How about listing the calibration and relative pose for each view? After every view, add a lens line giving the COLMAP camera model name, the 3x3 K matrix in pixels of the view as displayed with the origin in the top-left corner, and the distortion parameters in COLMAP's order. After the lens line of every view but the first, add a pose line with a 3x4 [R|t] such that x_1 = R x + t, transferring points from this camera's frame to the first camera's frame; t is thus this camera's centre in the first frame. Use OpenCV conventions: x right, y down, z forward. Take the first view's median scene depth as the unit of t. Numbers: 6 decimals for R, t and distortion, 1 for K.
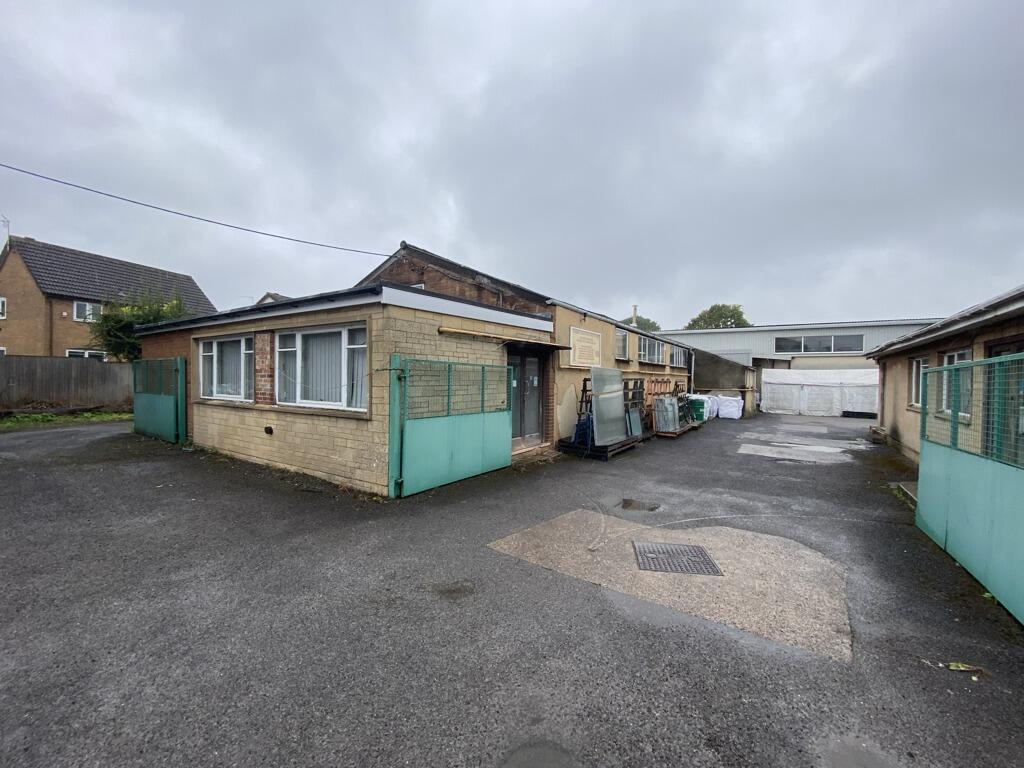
lens RADIAL K [[408.4, 0, 512.0], [0, 408.4, 384.0], [0, 0, 1]] dist [0.032411, -0.031368]
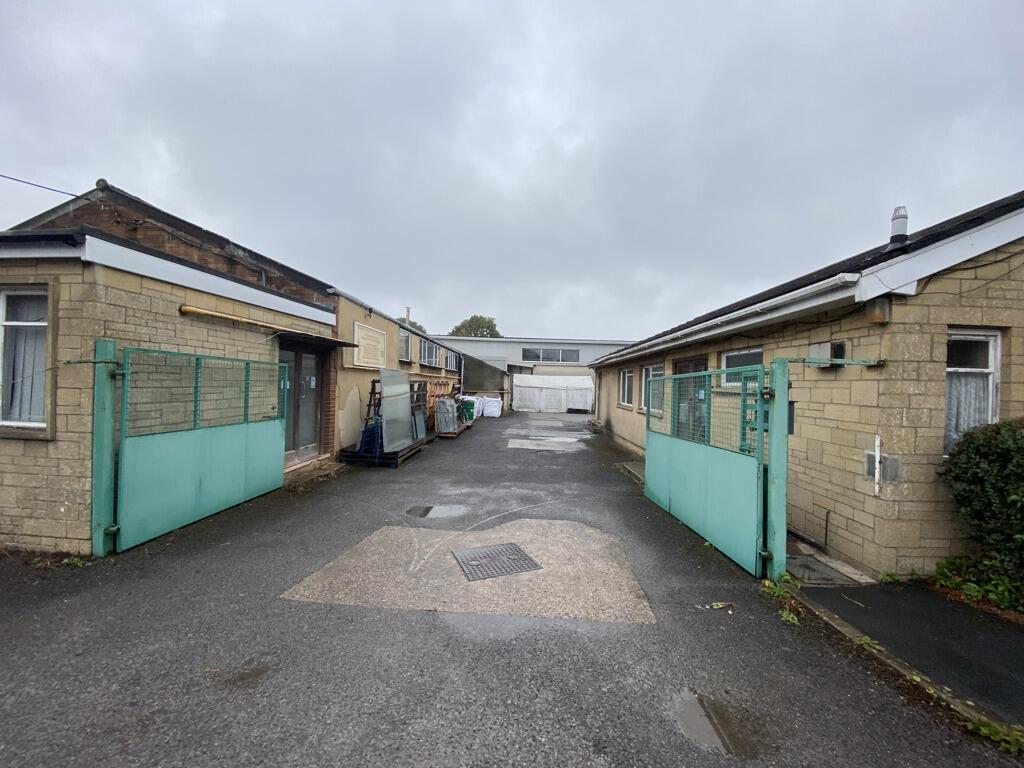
lens RADIAL K [[408.4, 0, 512.0], [0, 408.4, 384.0], [0, 0, 1]] dist [0.032411, -0.031368]
pose [[0.844225, 0.012361, 0.535847, -0.073052], [-0.010792, 0.999923, -0.006064, -0.003158], [-0.535881, -0.000664, 0.844294, 0.077592]]
